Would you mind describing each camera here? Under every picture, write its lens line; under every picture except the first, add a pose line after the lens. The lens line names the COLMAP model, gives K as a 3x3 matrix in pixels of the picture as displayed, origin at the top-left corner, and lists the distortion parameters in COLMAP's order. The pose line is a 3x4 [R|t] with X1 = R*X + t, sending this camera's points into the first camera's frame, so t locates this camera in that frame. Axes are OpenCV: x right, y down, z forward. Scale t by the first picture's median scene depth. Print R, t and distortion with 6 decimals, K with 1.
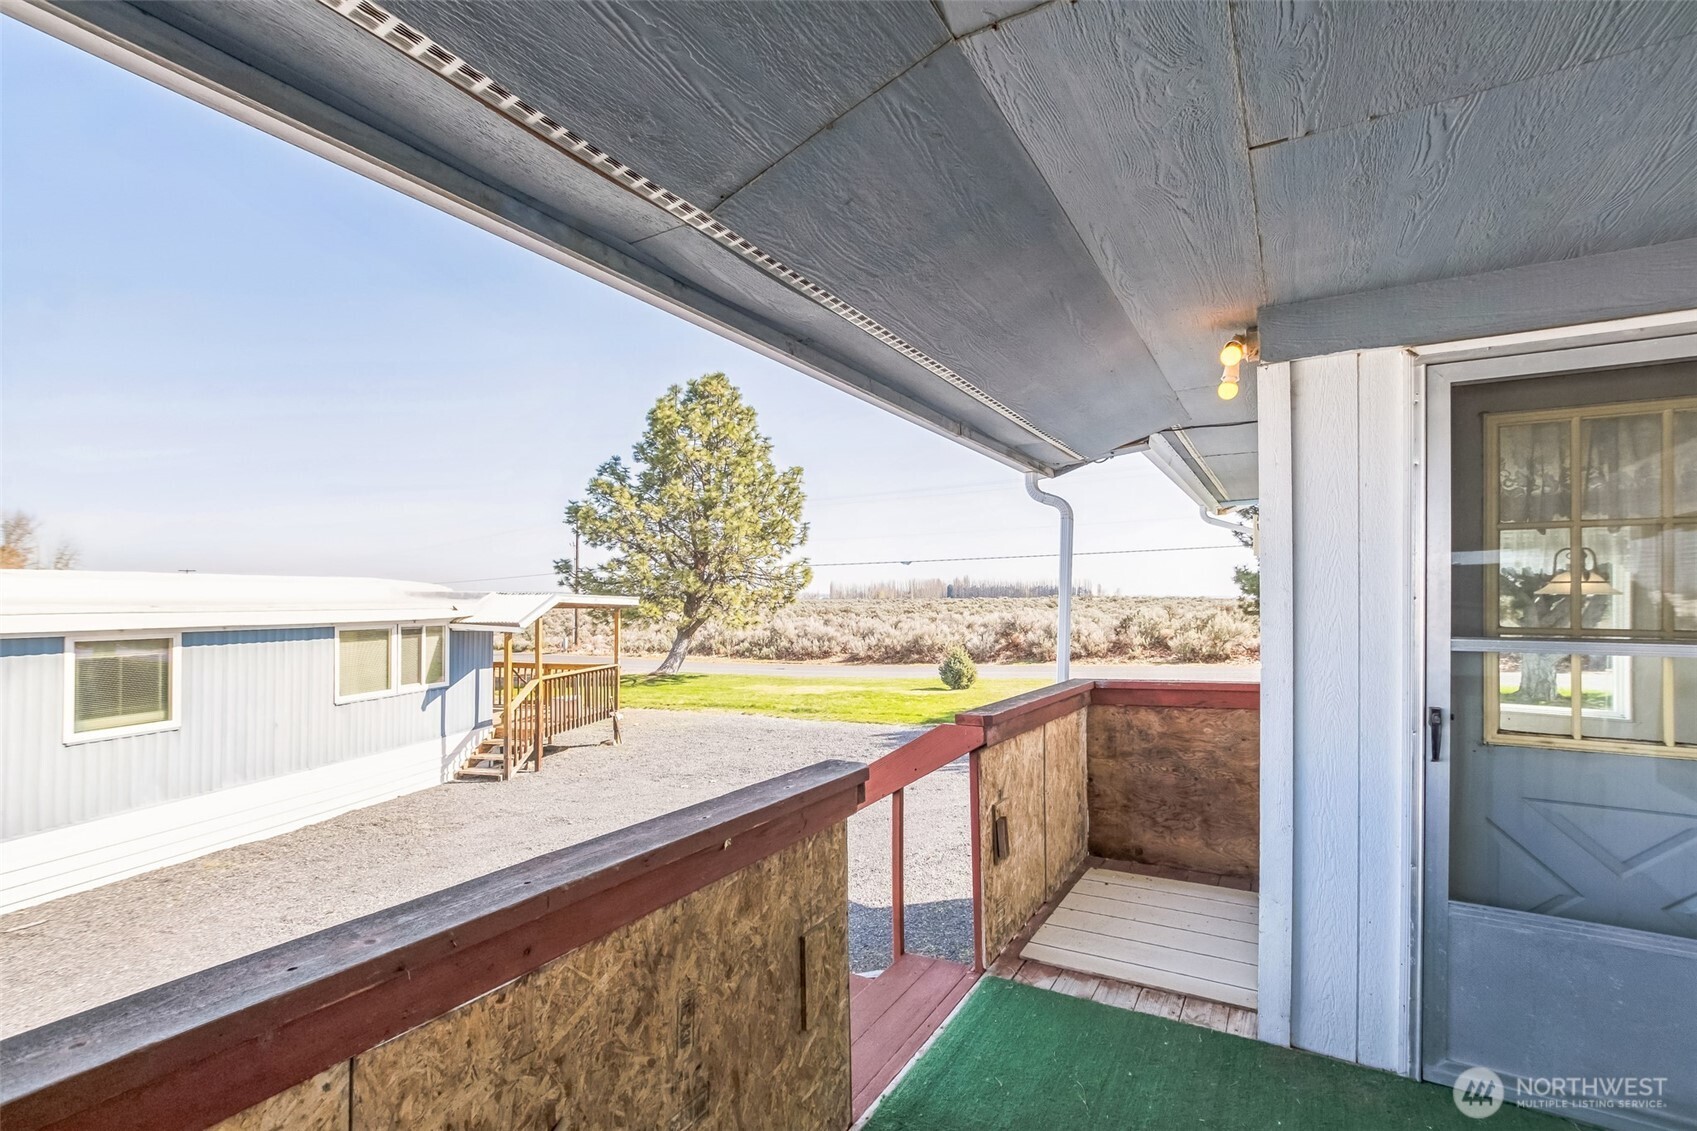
lens RADIAL K [[774.4, 0, 835.6], [0, 774.4, 588.4], [0, 0, 1]] dist [-0.020985, 0.004697]
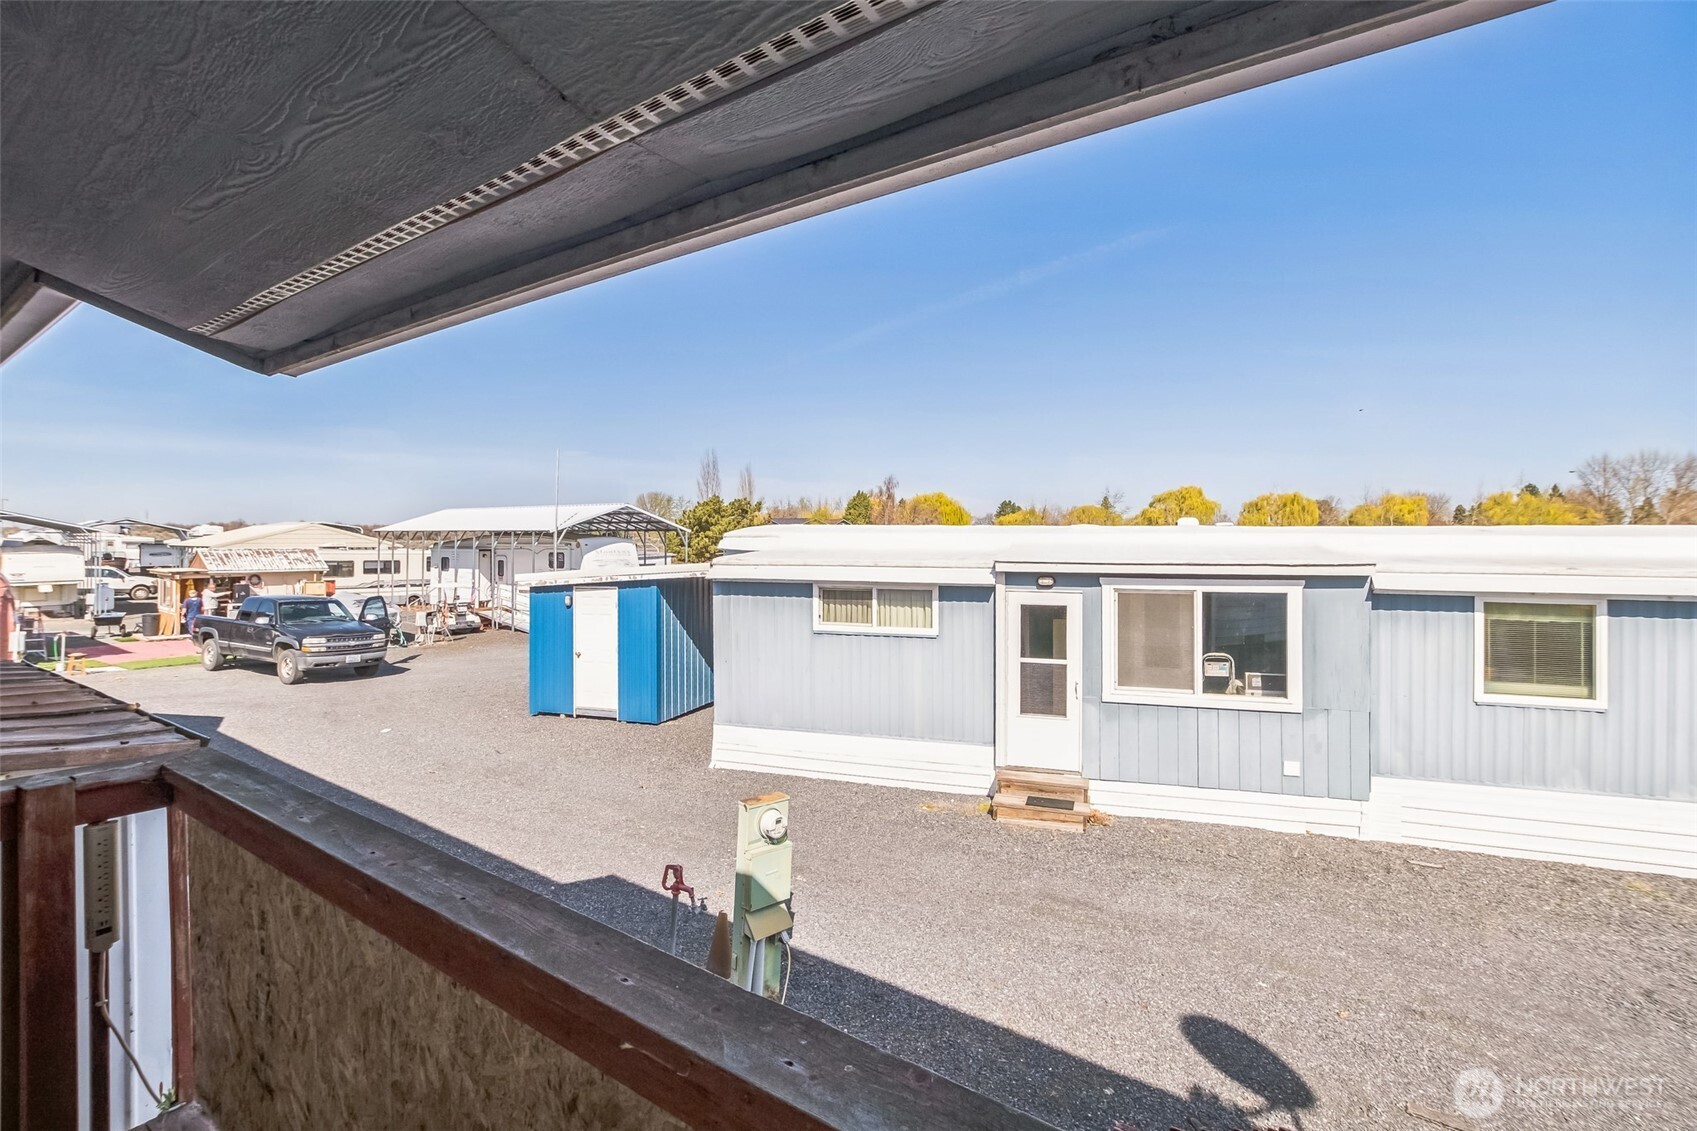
lens RADIAL K [[794.6, 0, 848.6], [0, 794.6, 524.4], [0, 0, 1]] dist [-0.015983, 0.000673]
pose [[-0.089256, -0.017154, -0.995861, 0.203255], [0.008363, 0.999804, -0.017971, -0.037980], [0.995974, -0.009932, -0.089095, 0.493417]]
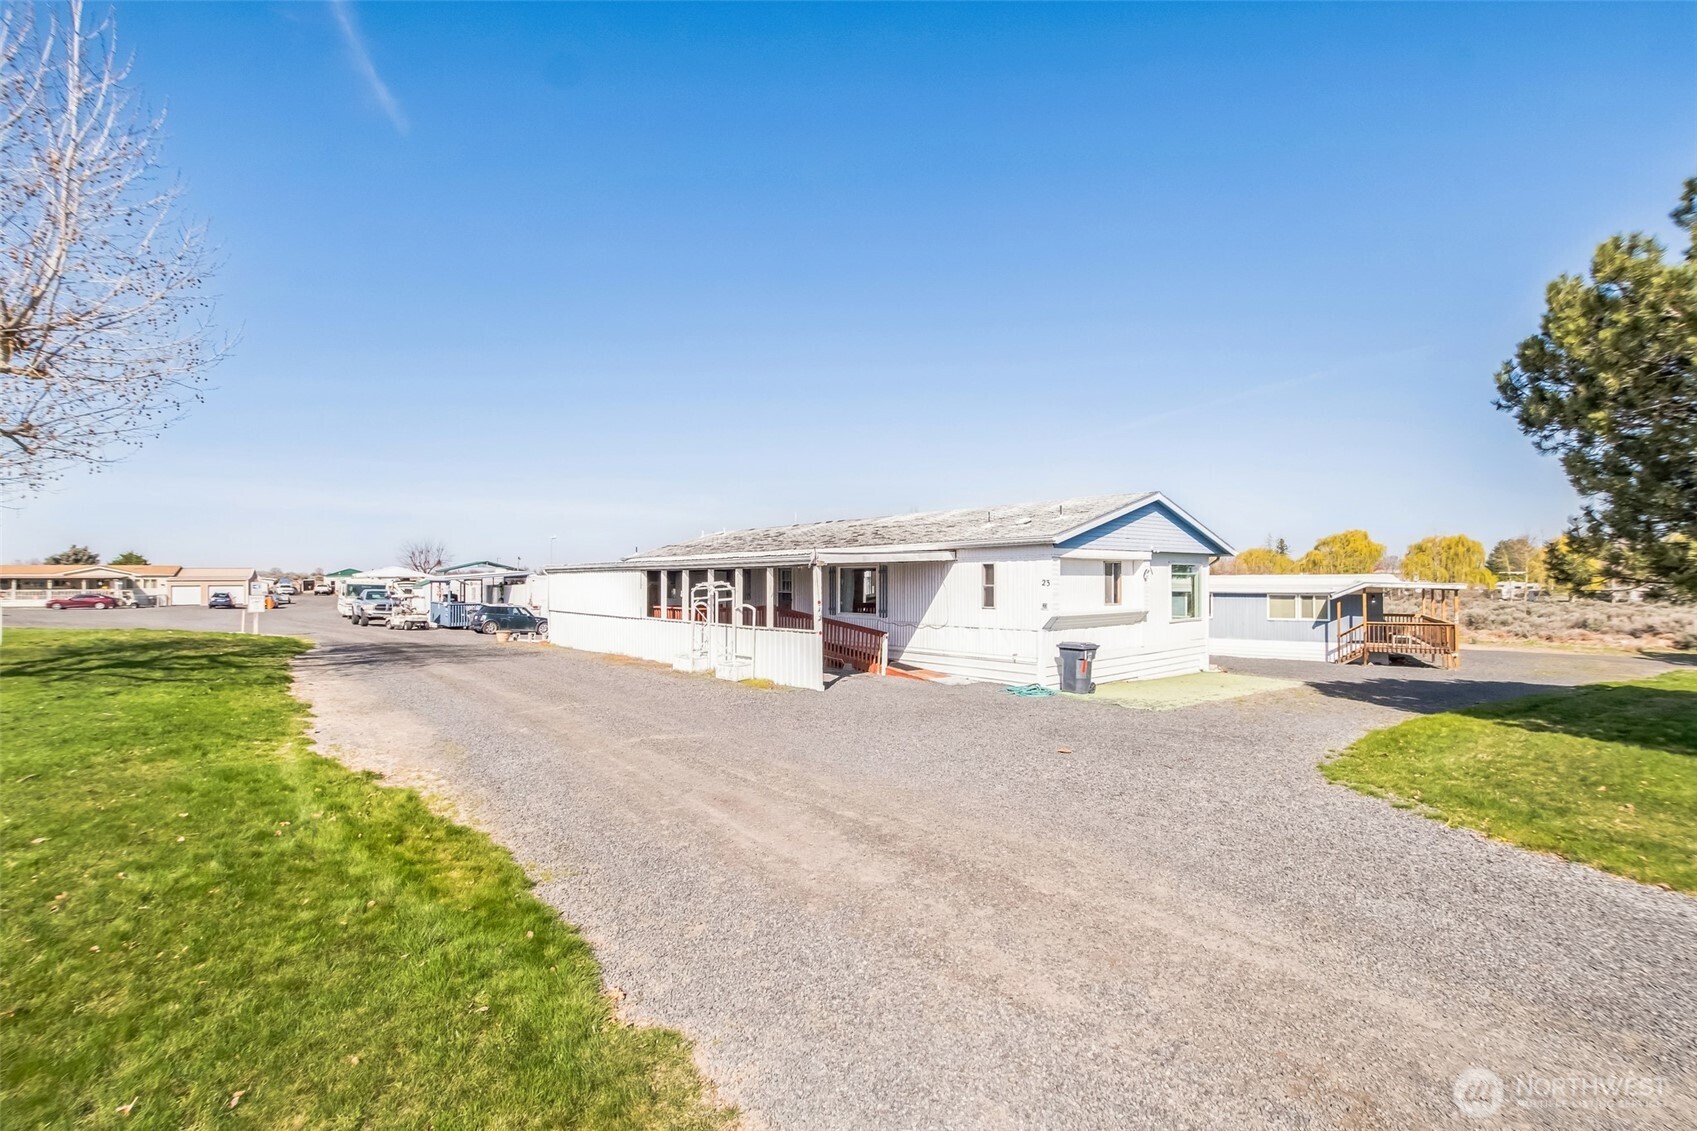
lens RADIAL K [[774.4, 0, 849.7], [0, 774.4, 565.3], [0, 0, 1]] dist [-0.020985, 0.004697]
pose [[-0.315470, -0.017838, -0.948768, 6.994404], [0.012926, 0.999650, -0.023092, -0.032459], [0.948848, -0.019549, -0.315129, 1.067518]]
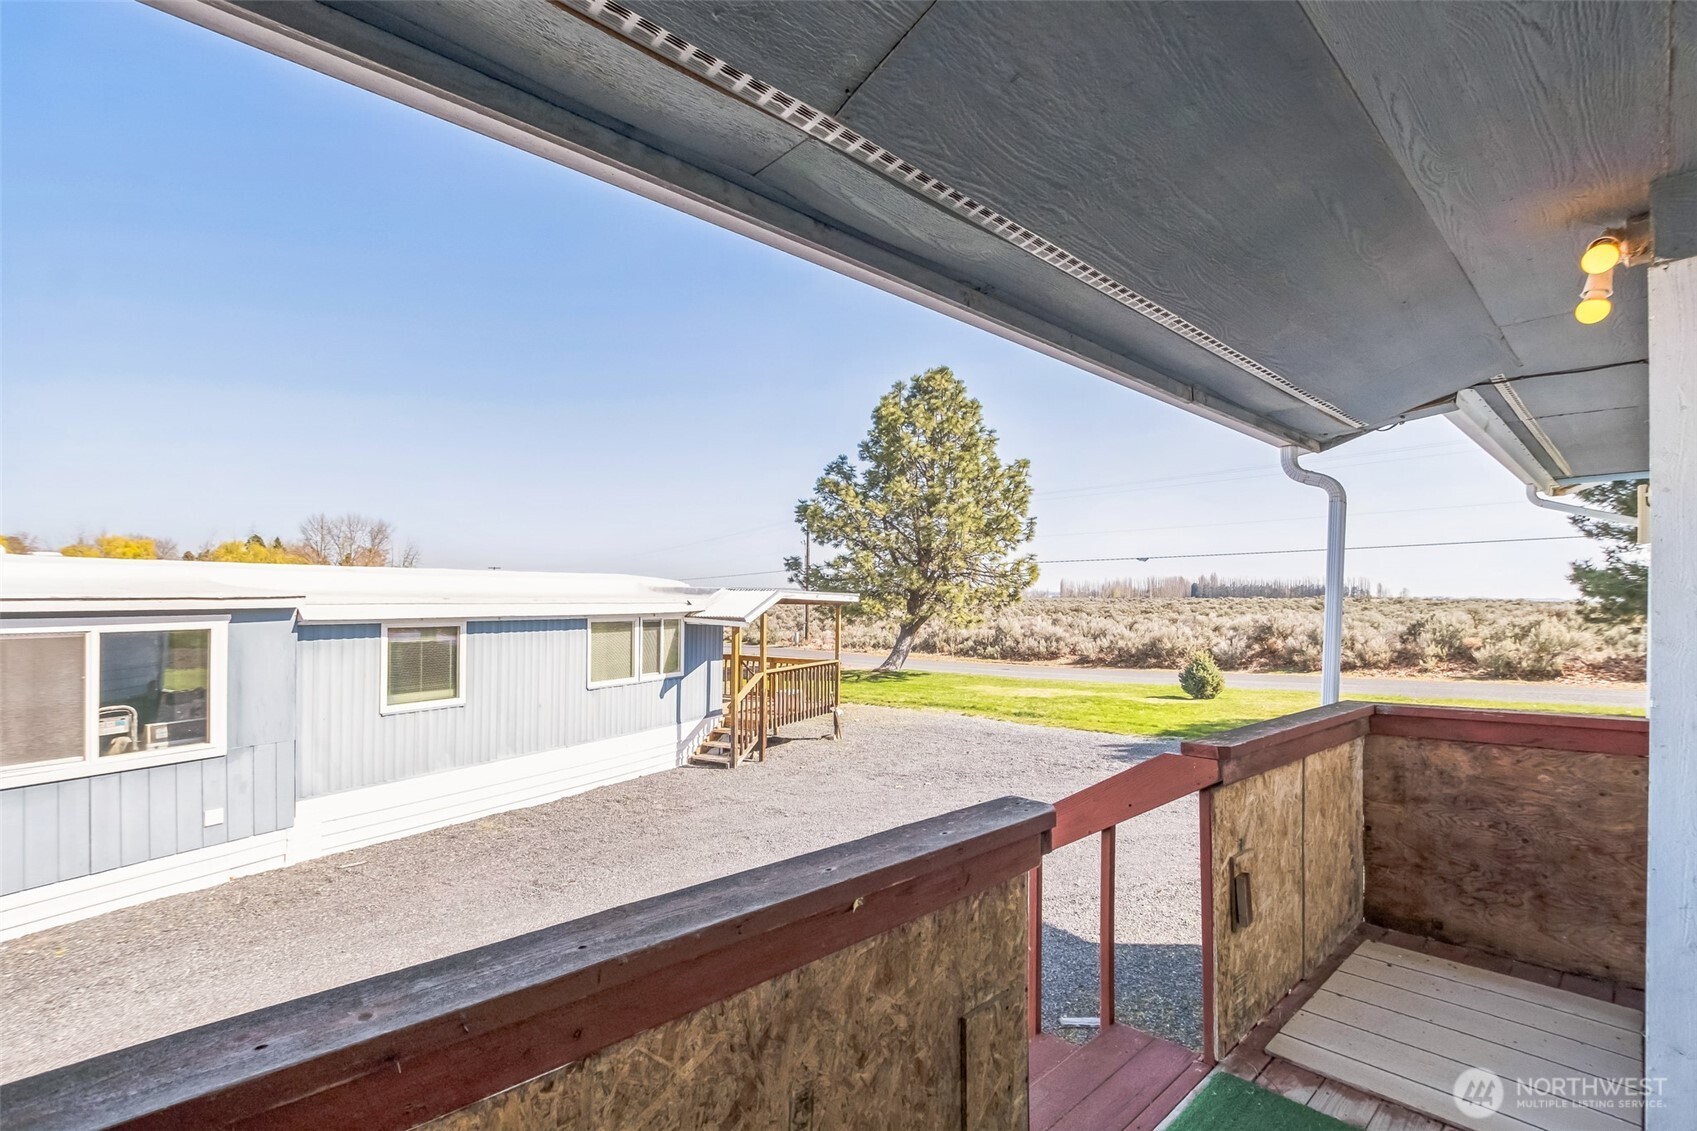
lens RADIAL K [[774.4, 0, 854.9], [0, 774.4, 588.0], [0, 0, 1]] dist [-0.020985, 0.004697]
pose [[0.963658, 0.006502, -0.267061, 0.027741], [-0.005696, 0.999977, 0.003795, -0.000381], [0.267080, -0.002136, 0.963672, 0.090116]]
